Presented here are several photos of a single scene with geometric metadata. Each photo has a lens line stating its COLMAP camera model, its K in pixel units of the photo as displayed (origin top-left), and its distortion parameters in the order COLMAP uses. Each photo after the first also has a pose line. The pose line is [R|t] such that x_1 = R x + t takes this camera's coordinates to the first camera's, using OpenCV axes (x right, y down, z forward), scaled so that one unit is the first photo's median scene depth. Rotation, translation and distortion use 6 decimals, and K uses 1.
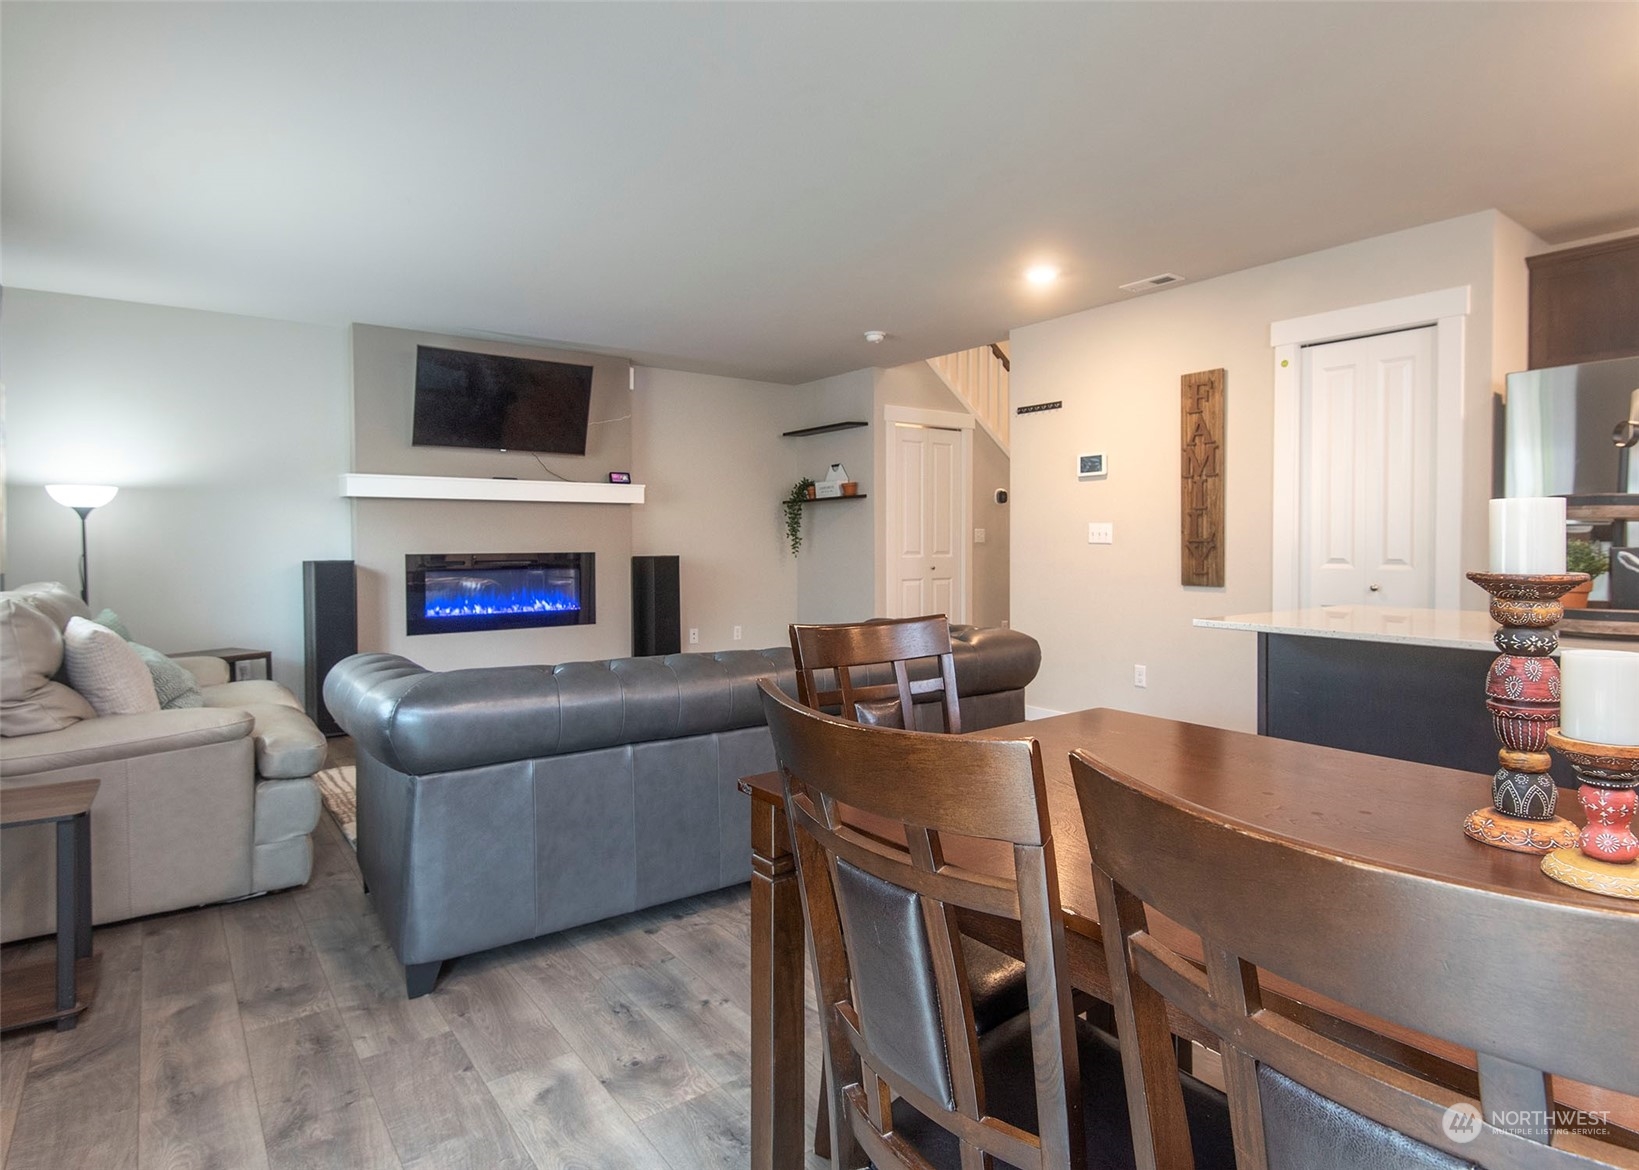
lens RADIAL K [[837.5, 0, 816.6], [0, 837.5, 558.6], [0, 0, 1]] dist [-0.004646, -0.000739]
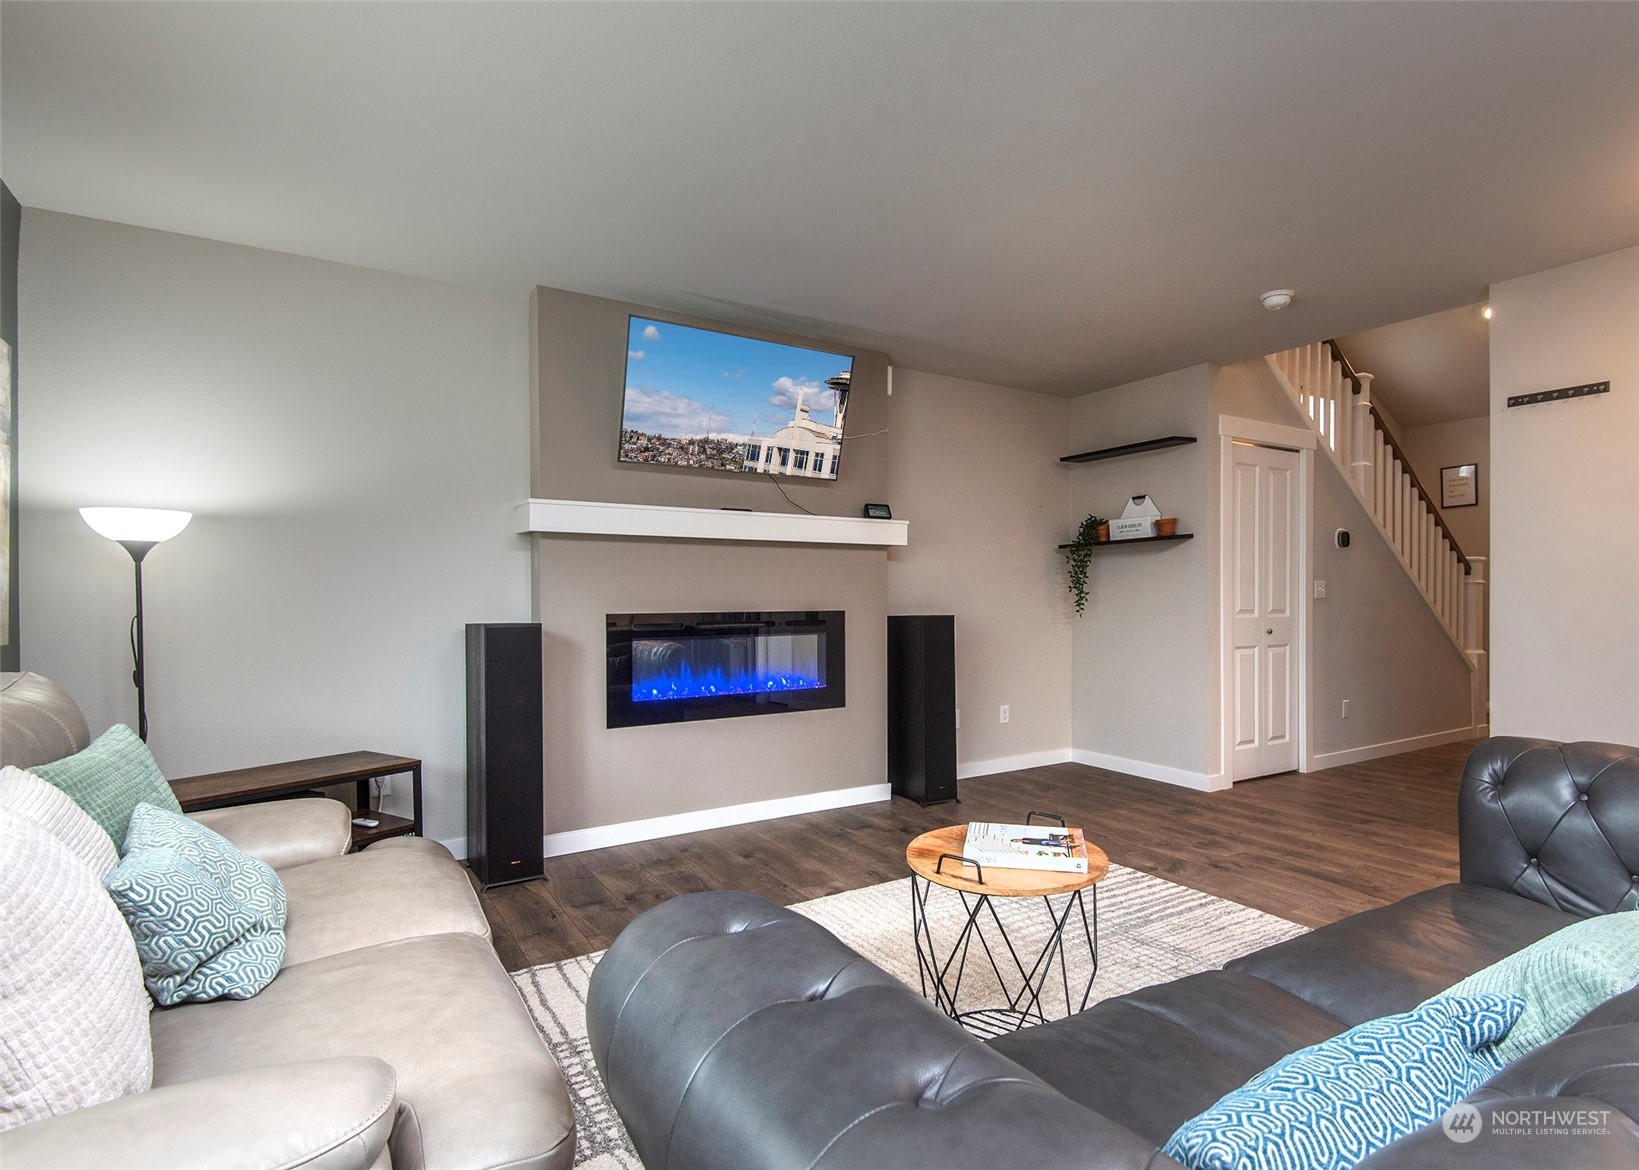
lens RADIAL K [[807.8, 0, 886.3], [0, 807.8, 600.3], [0, 0, 1]] dist [0.012223, -0.000189]
pose [[0.998895, 0.002126, -0.046956, -0.193075], [-0.002819, 0.999888, -0.014702, -0.006382], [0.046920, 0.014818, 0.998789, 0.282609]]
